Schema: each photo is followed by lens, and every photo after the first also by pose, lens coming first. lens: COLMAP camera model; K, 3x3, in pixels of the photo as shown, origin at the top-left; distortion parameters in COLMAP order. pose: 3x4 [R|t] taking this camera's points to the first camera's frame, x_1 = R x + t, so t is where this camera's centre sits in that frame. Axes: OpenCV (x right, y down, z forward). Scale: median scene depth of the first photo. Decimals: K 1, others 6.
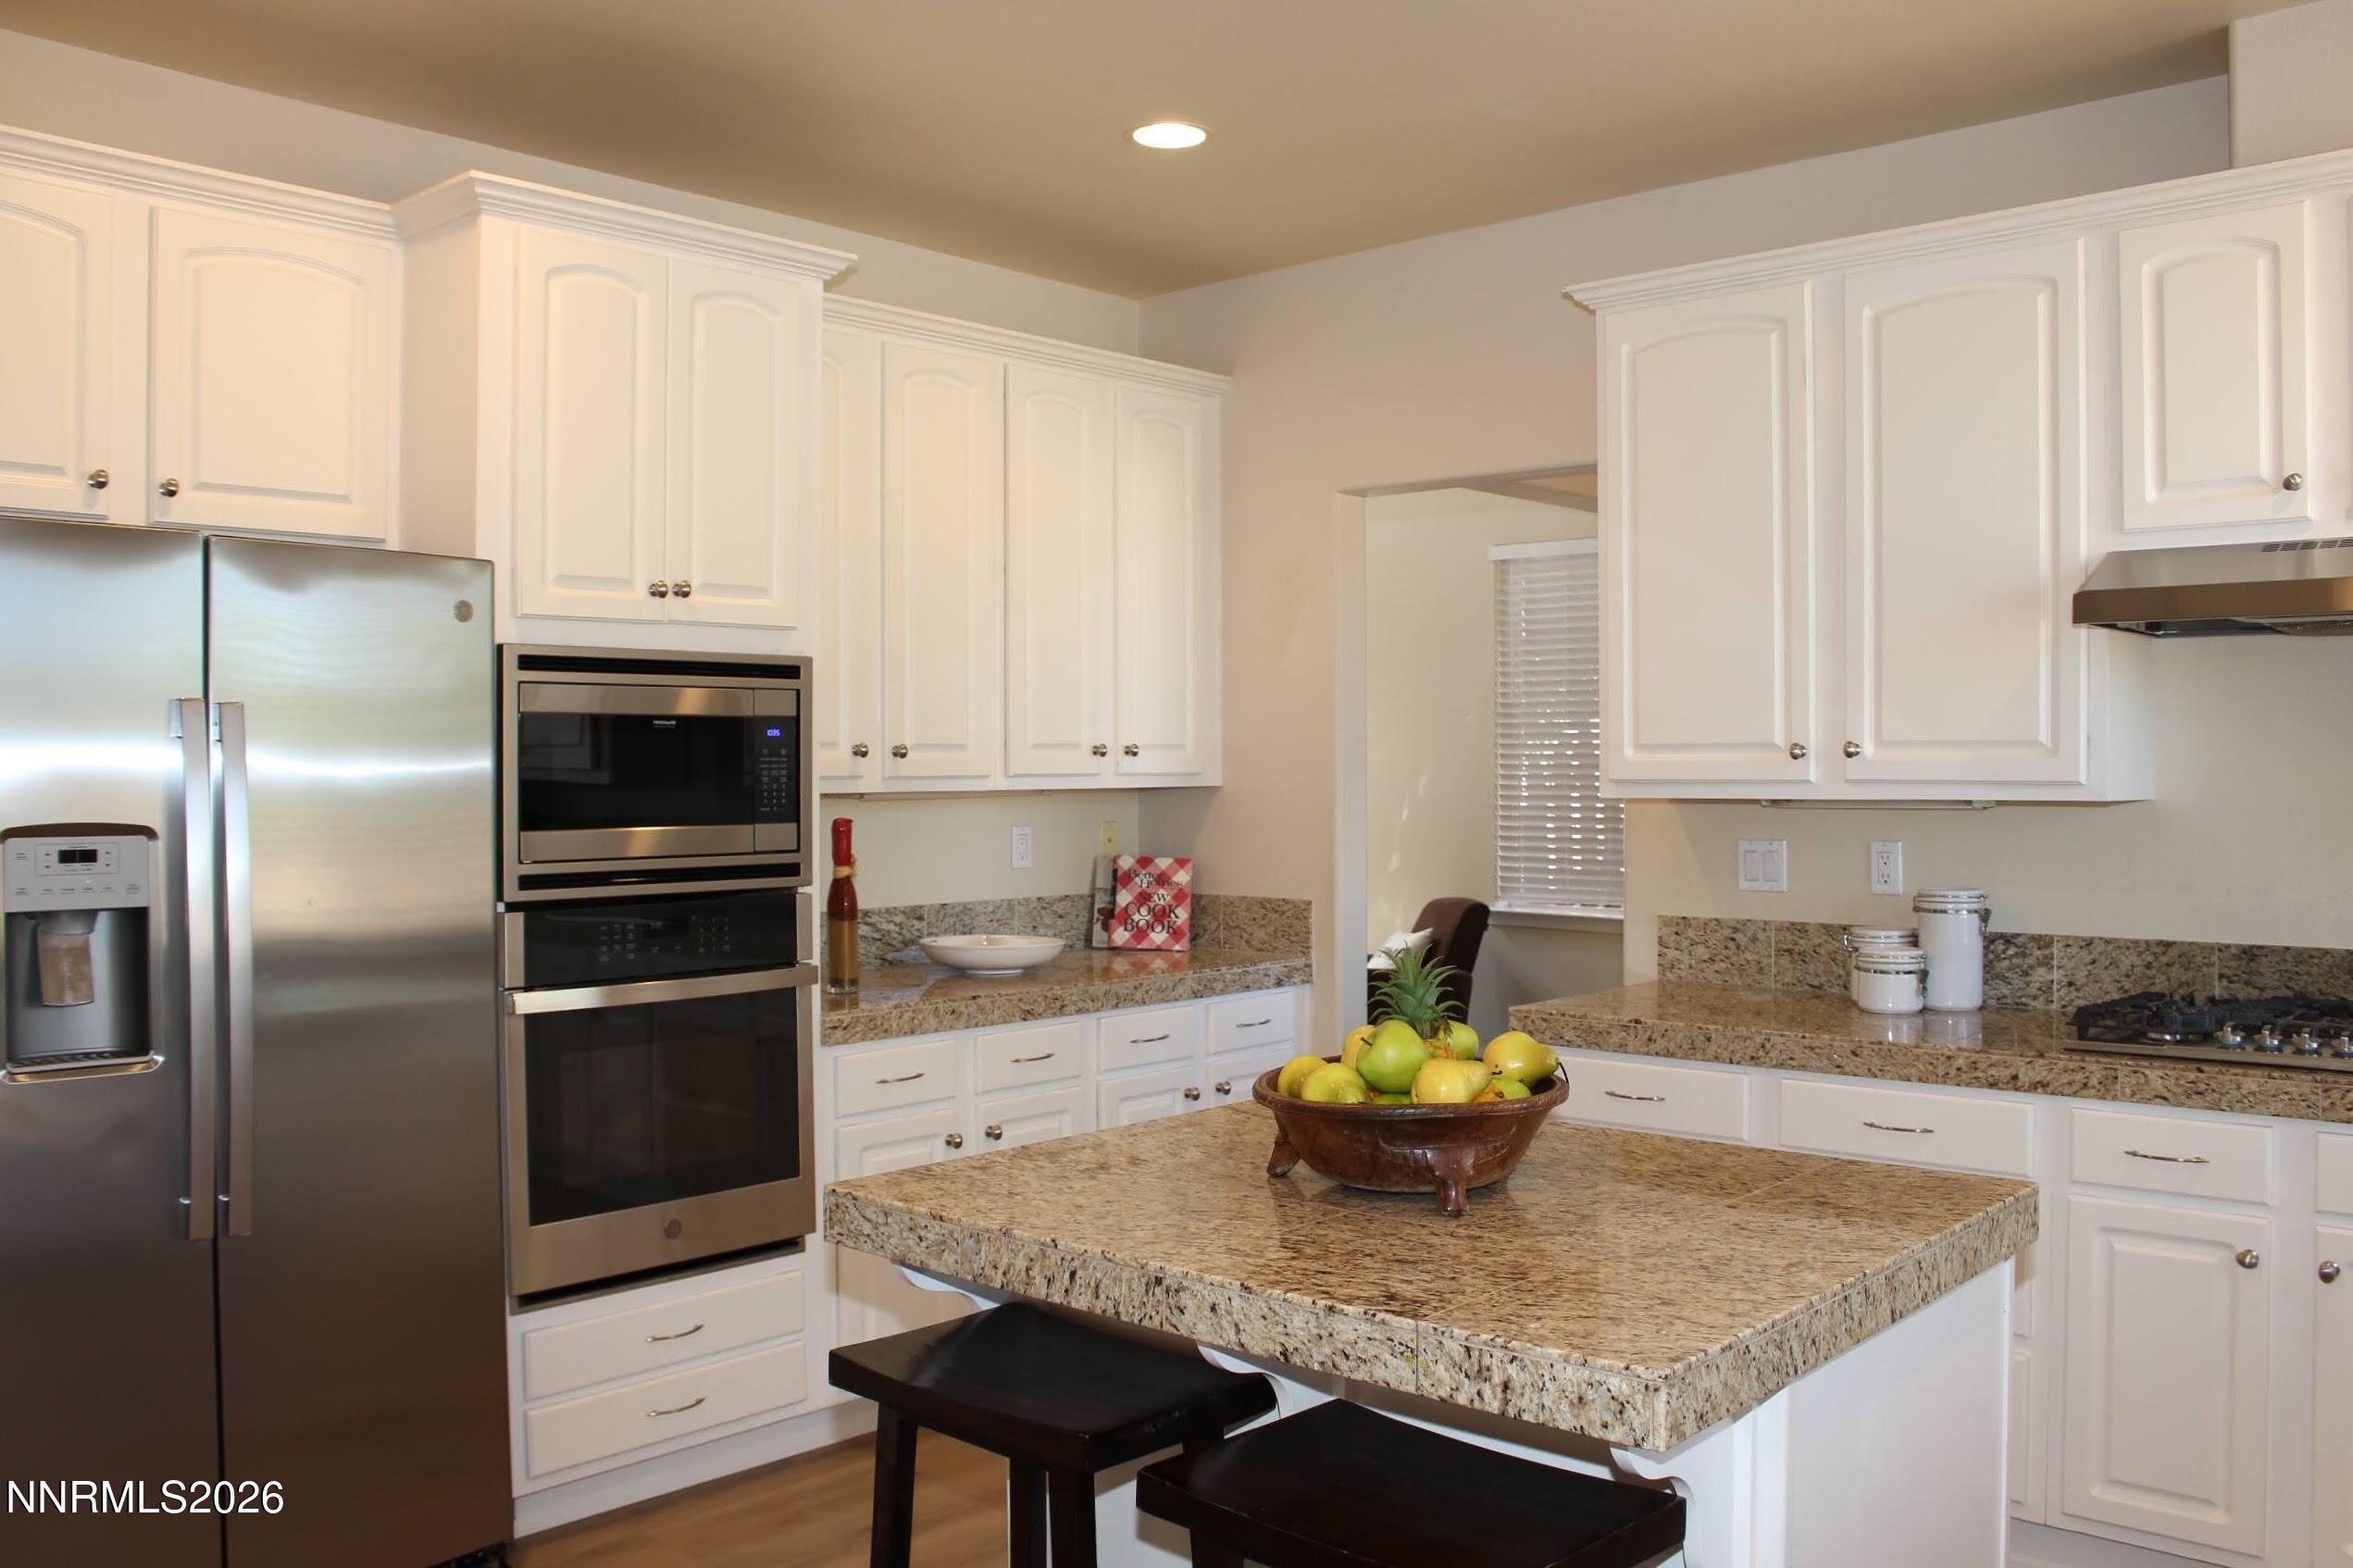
lens RADIAL K [[1983.8, 0, 1176.5], [0, 1983.8, 784.0], [0, 0, 1]] dist [-0.155243, 0.124183]
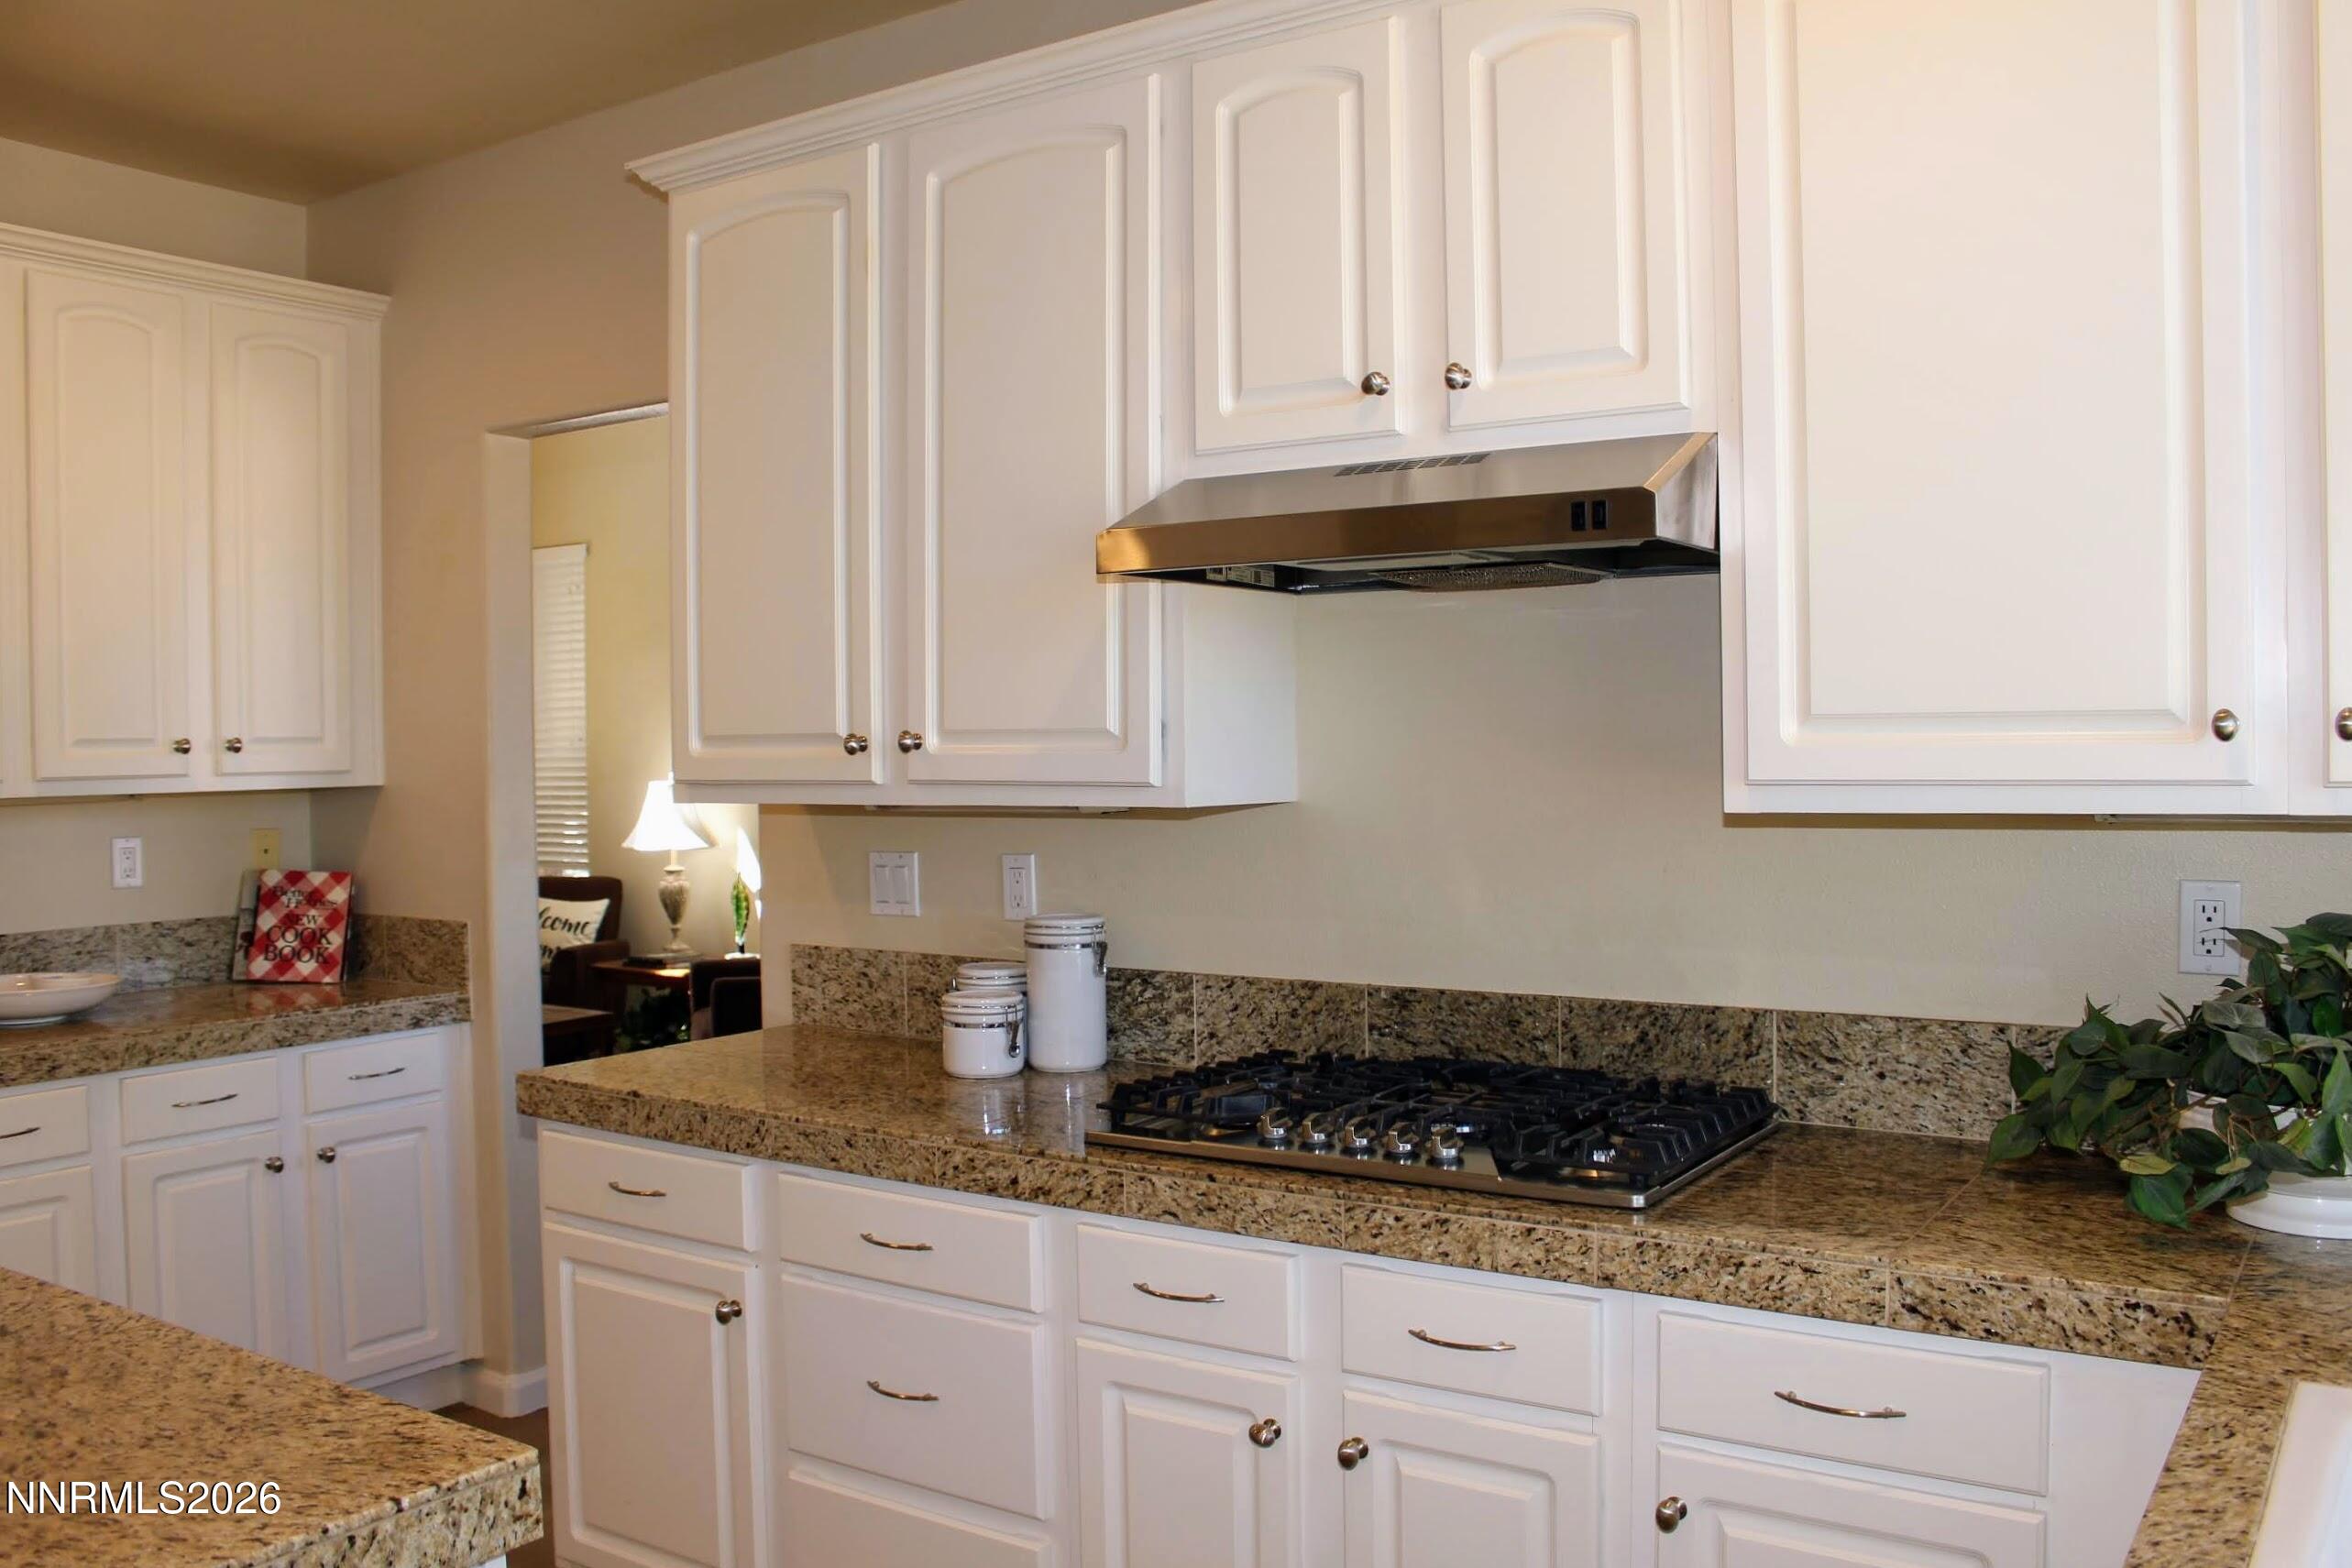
lens RADIAL K [[1962.6, 0, 1188.7], [0, 1962.6, 773.1], [0, 0, 1]] dist [-0.166546, 0.144273]
pose [[0.989568, -0.011980, 0.143570, 0.338399], [0.010903, 0.999906, 0.008286, -0.010054], [-0.143656, -0.006635, 0.989605, 0.209511]]
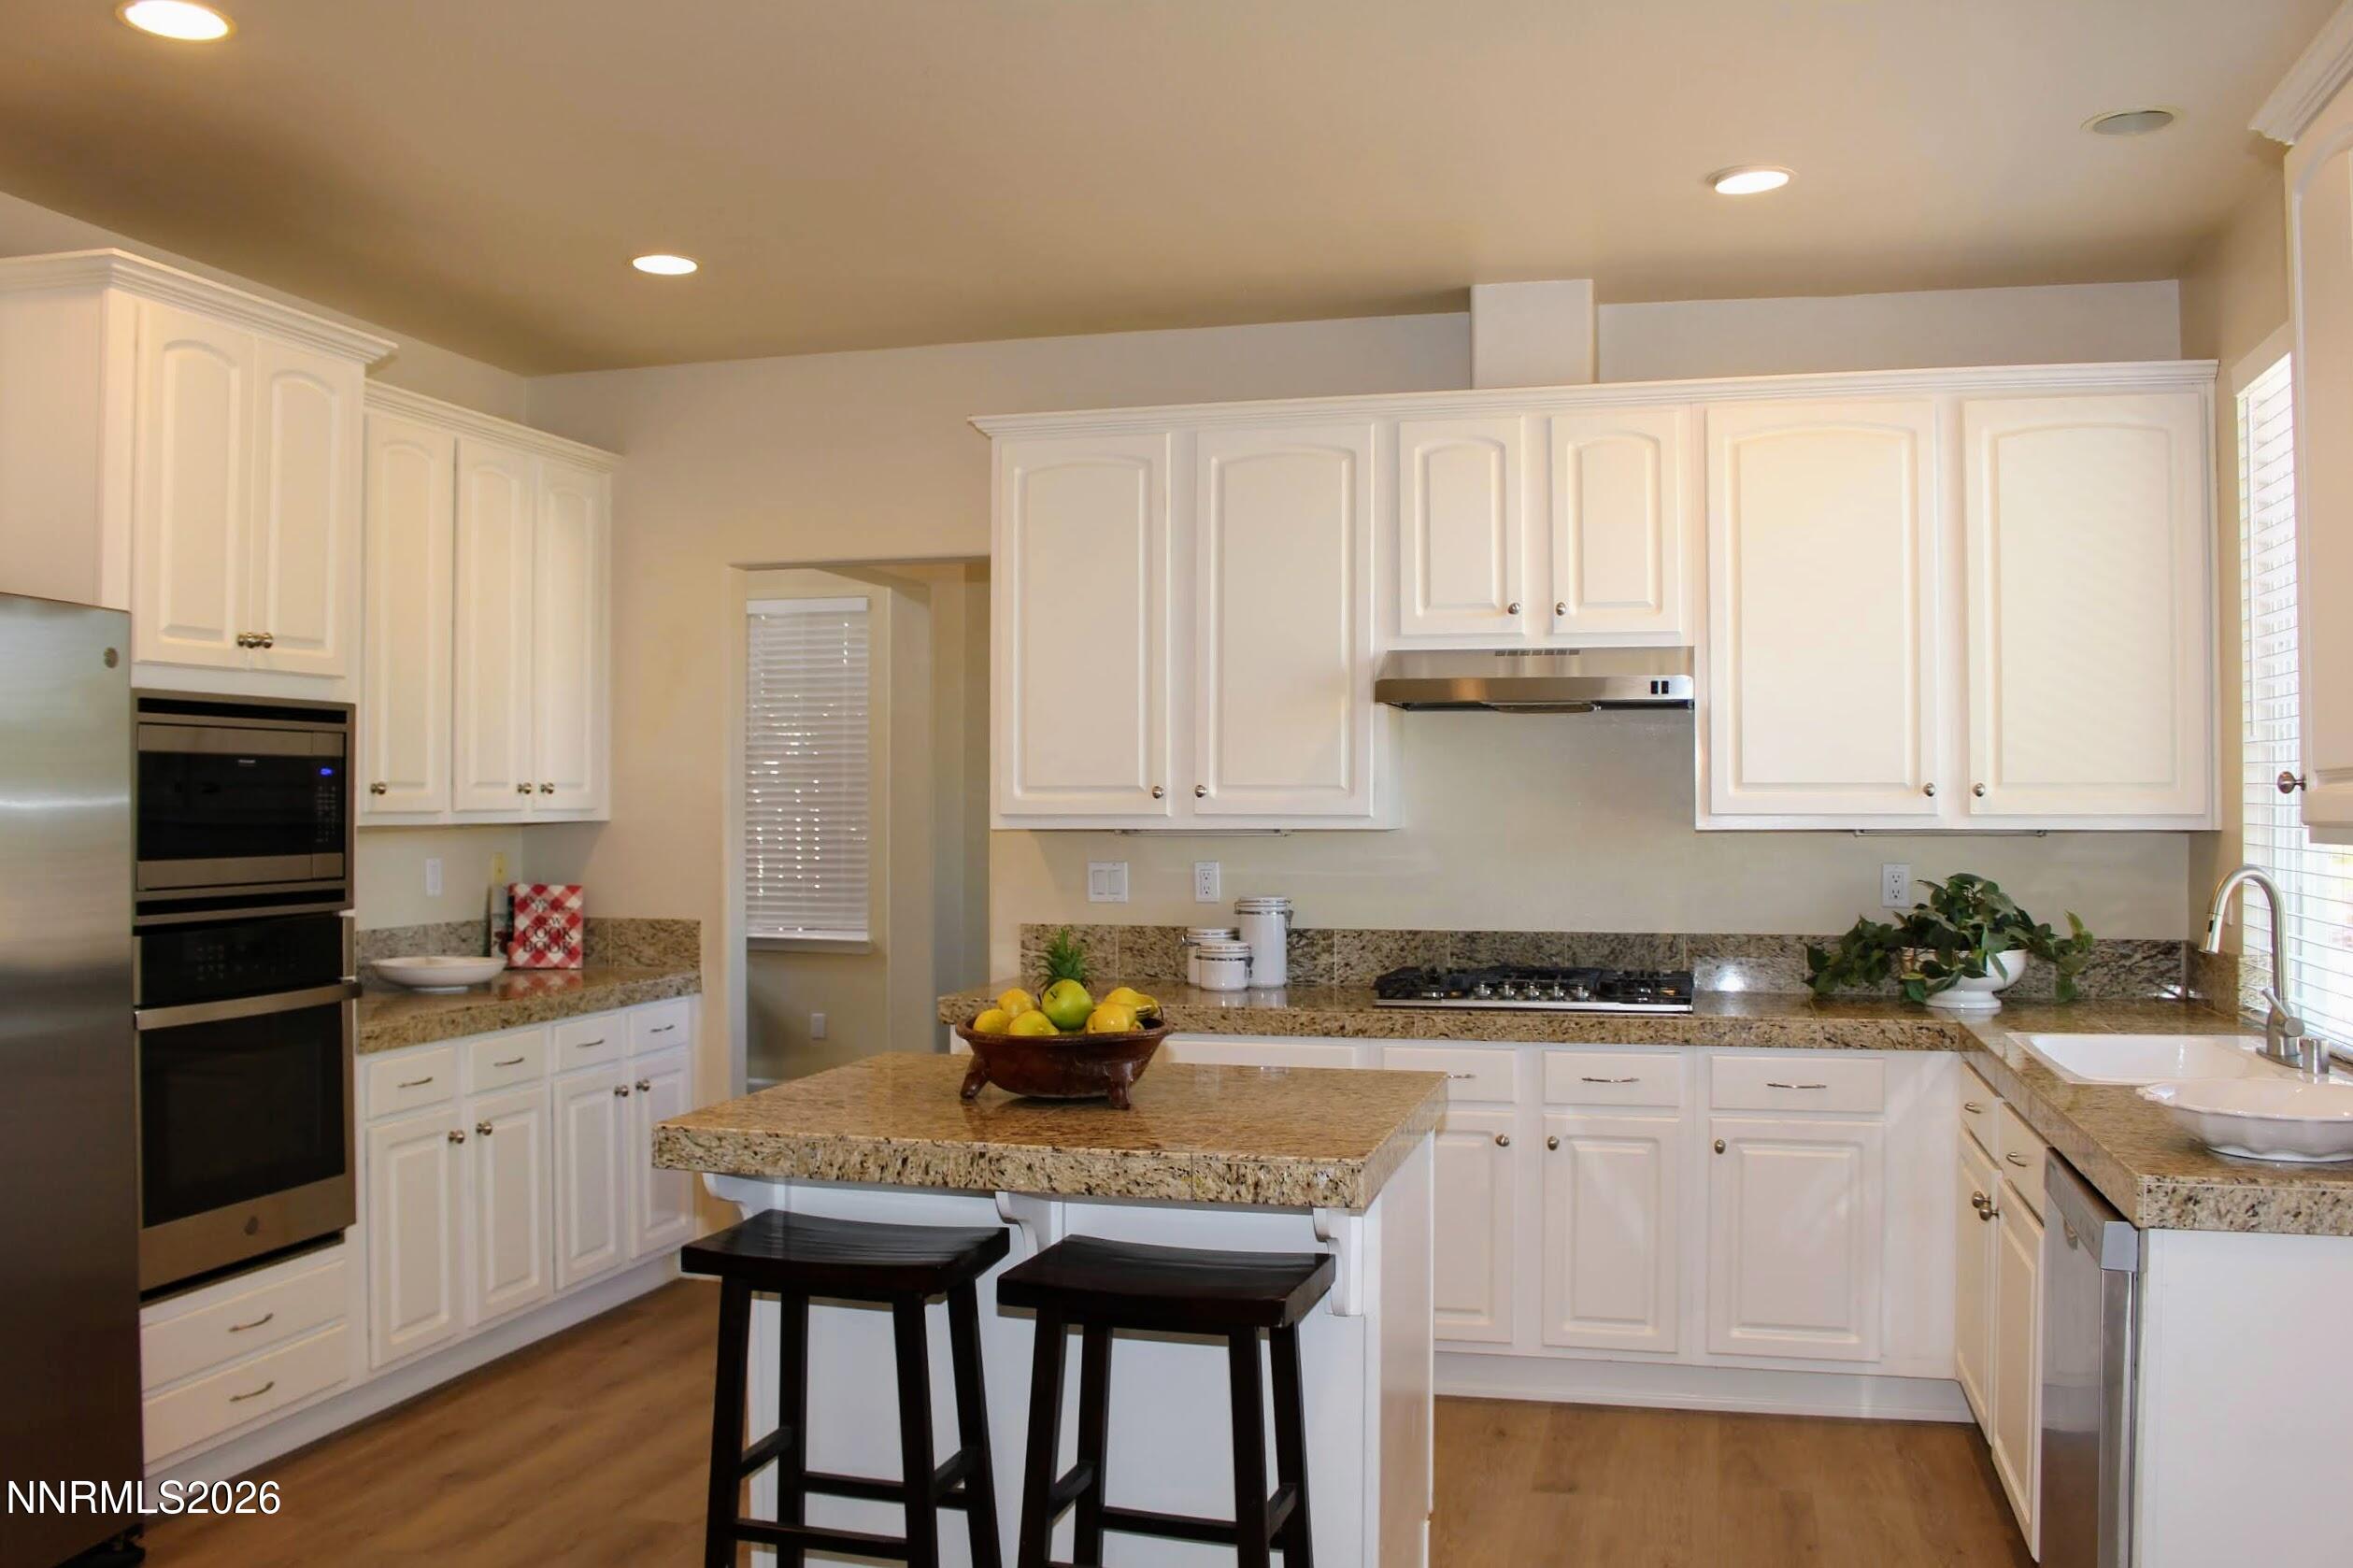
lens RADIAL K [[2010.8, 0, 1176.0], [0, 2010.8, 800.1], [0, 0, 1]] dist [-0.154600, 0.110609]
pose [[0.888533, 0.003242, 0.458801, -0.288563], [0.001800, 0.999943, -0.010552, 0.002626], [-0.458809, 0.010201, 0.888476, -0.198874]]
